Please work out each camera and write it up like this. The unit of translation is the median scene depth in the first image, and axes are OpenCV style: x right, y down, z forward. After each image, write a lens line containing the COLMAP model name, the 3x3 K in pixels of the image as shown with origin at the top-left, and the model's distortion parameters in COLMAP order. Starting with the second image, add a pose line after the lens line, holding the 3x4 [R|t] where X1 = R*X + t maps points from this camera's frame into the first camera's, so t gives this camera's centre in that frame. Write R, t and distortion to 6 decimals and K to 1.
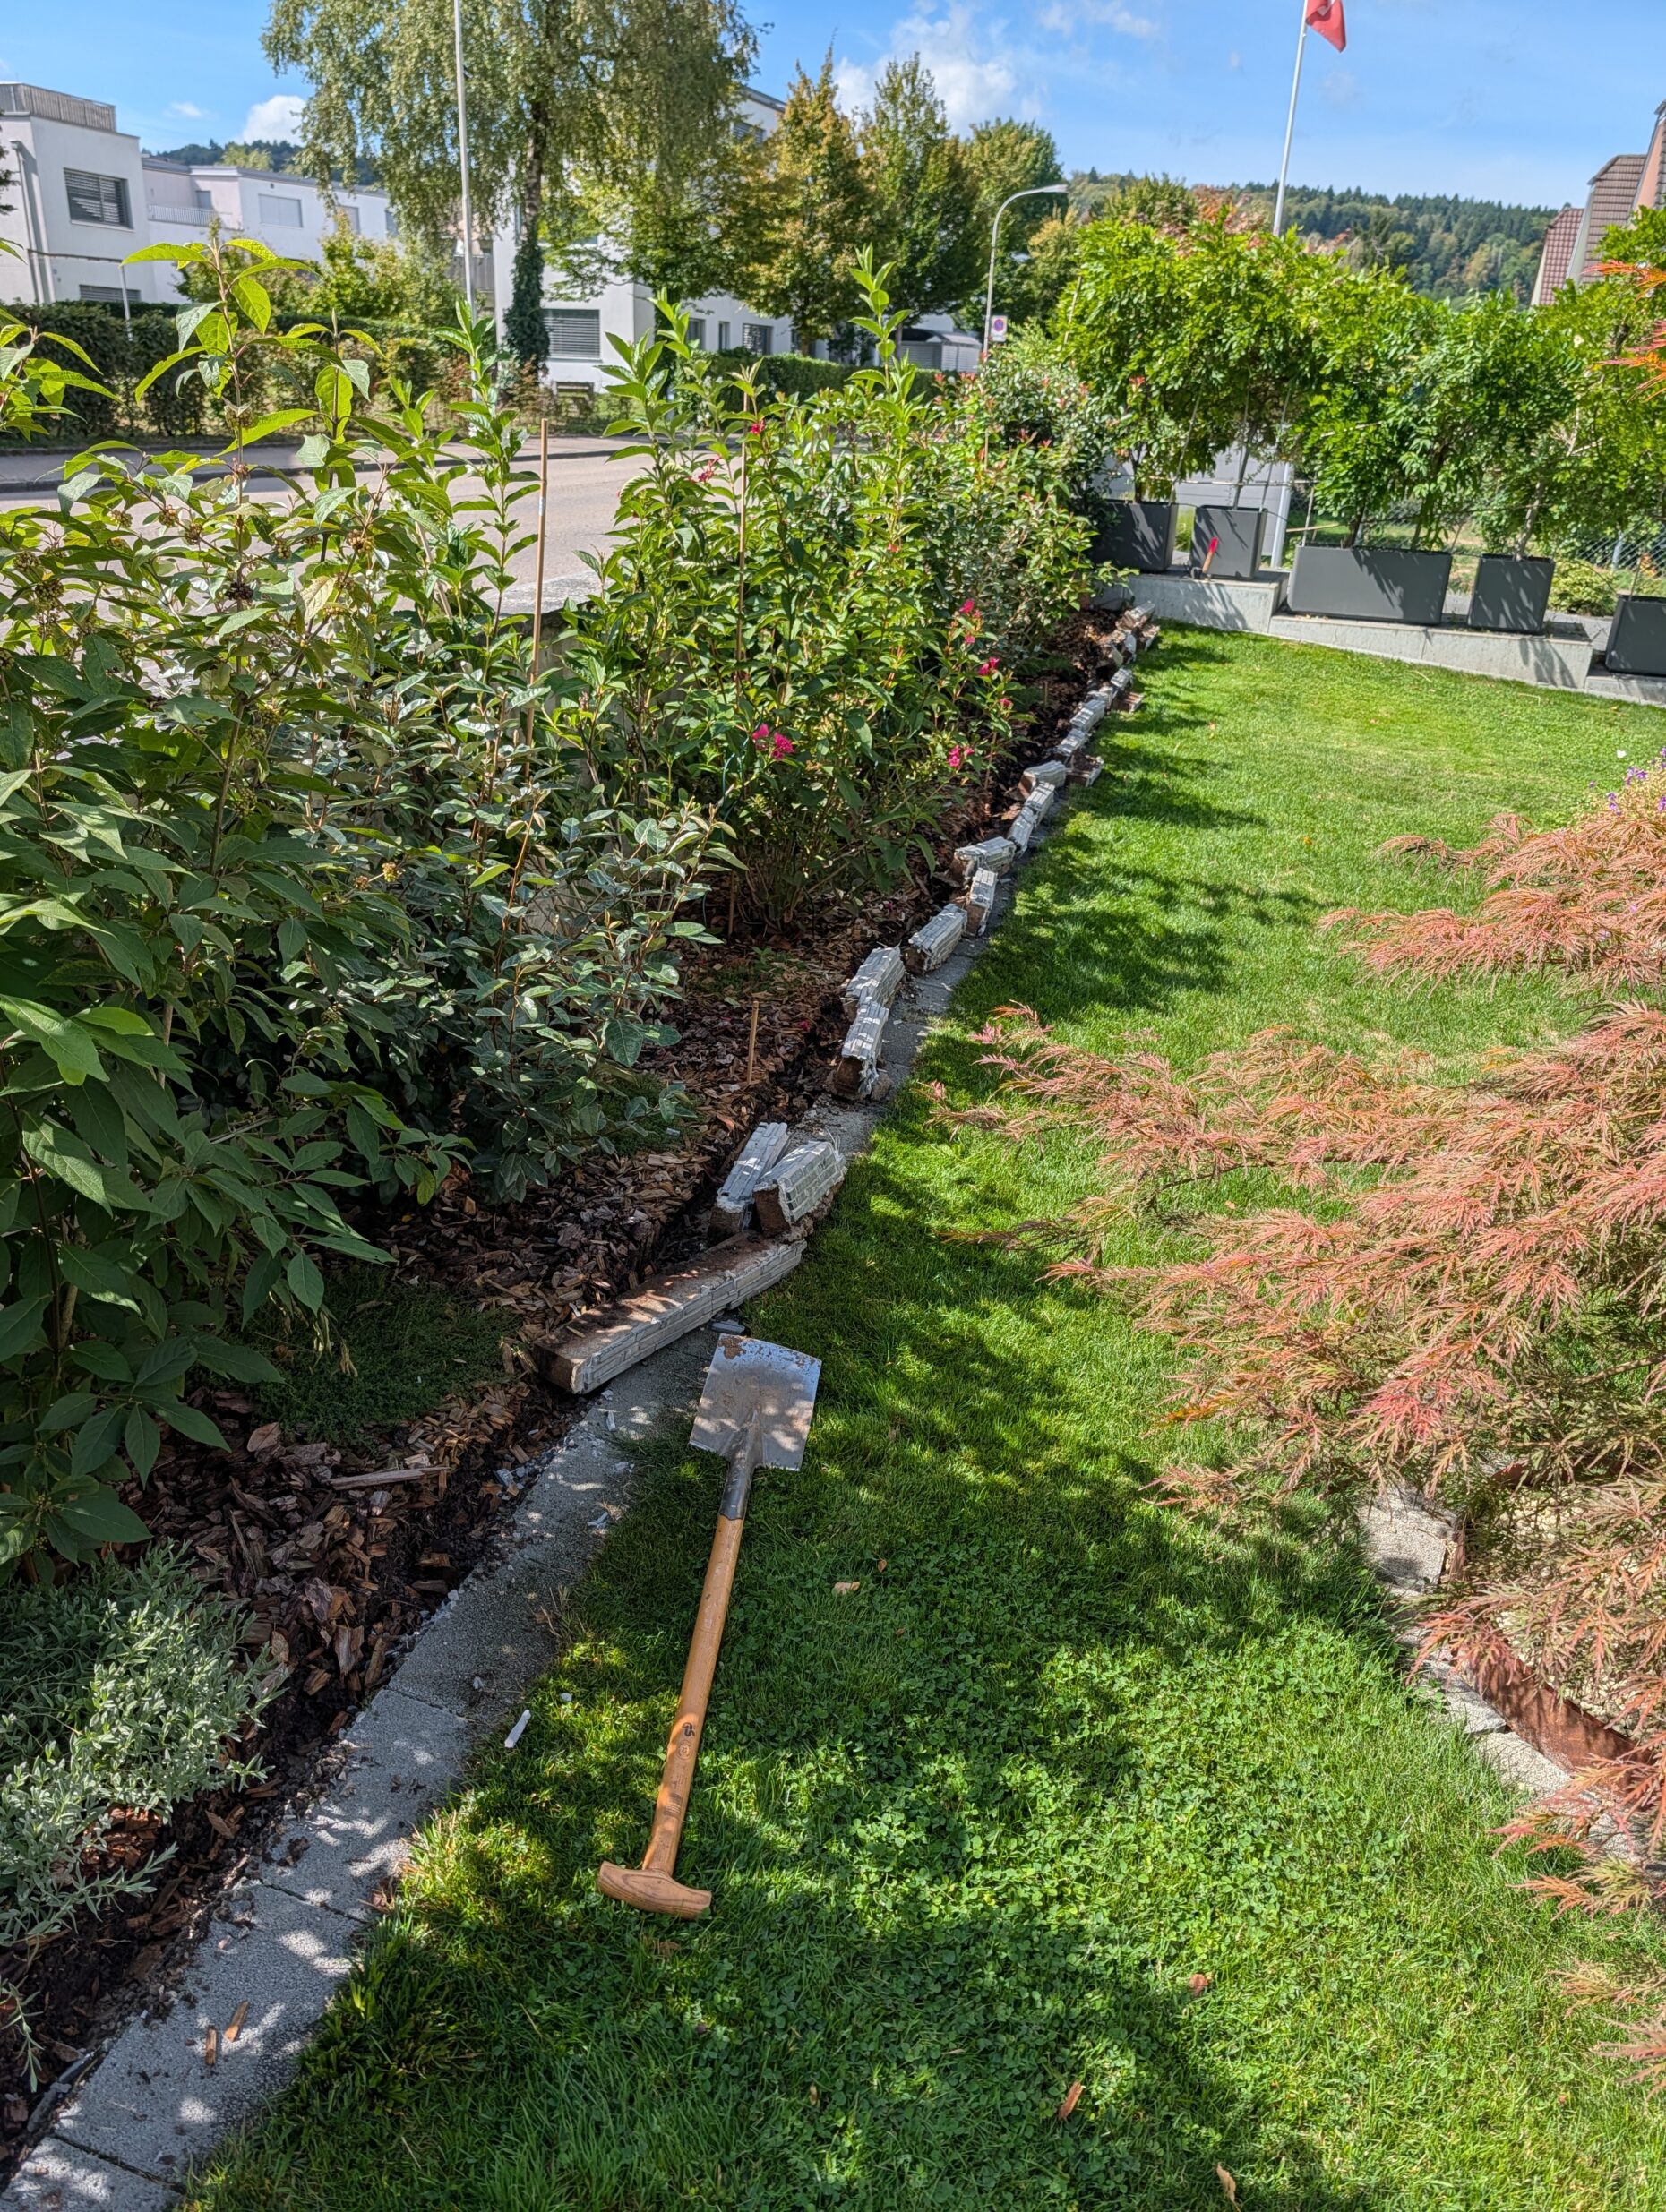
lens RADIAL K [[1537.8, 0, 822.3], [0, 1537.8, 1101.3], [0, 0, 1]] dist [-0.026053, 0.004013]
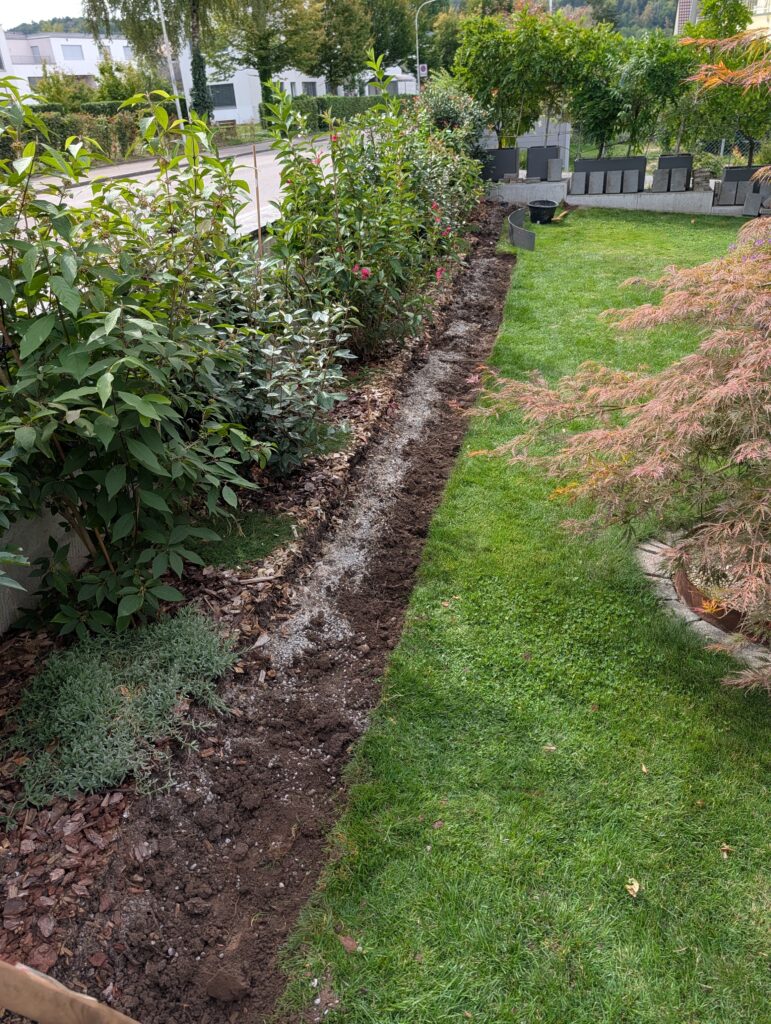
lens RADIAL K [[711.8, 0, 389.4], [0, 711.8, 510.7], [0, 0, 1]] dist [-0.026053, 0.004013]
pose [[0.993028, -0.117837, 0.003041, -0.011626], [0.117162, 0.989520, 0.084396, 0.011579], [-0.012954, -0.083451, 0.996428, -0.035498]]
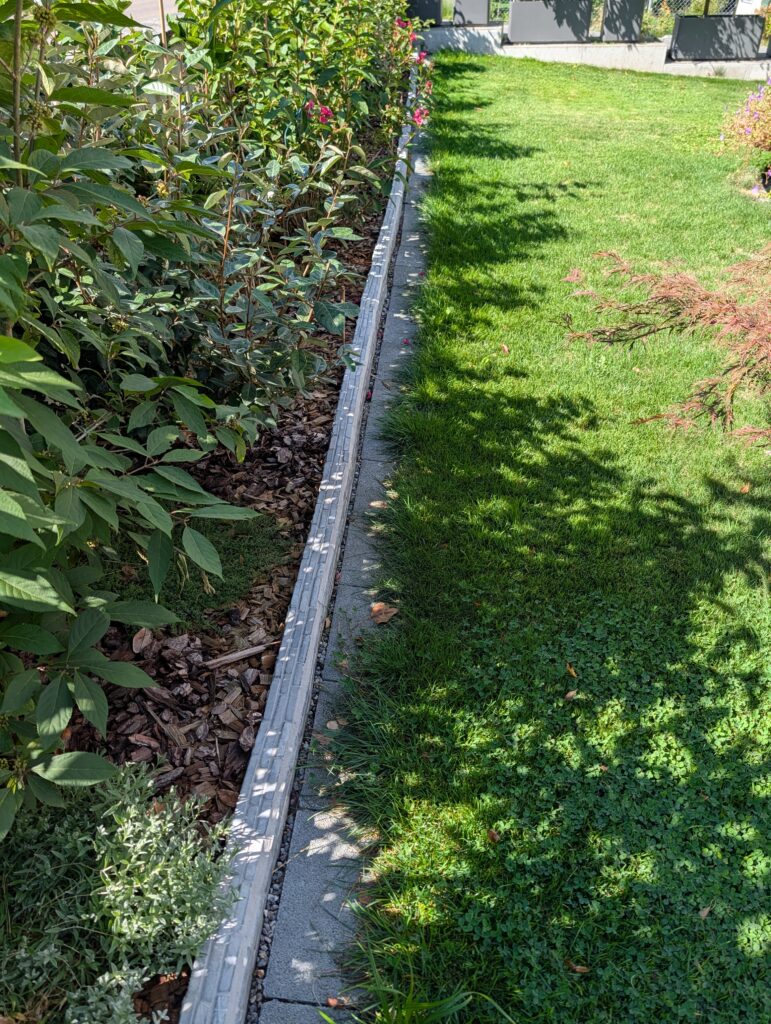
lens RADIAL K [[711.8, 0, 393.1], [0, 711.8, 516.2], [0, 0, 1]] dist [-0.026053, 0.004013]
pose [[0.974521, -0.182589, 0.130268, -0.041589], [0.146164, 0.957504, 0.248642, -0.003830], [-0.170131, -0.223267, 0.959795, 0.072815]]
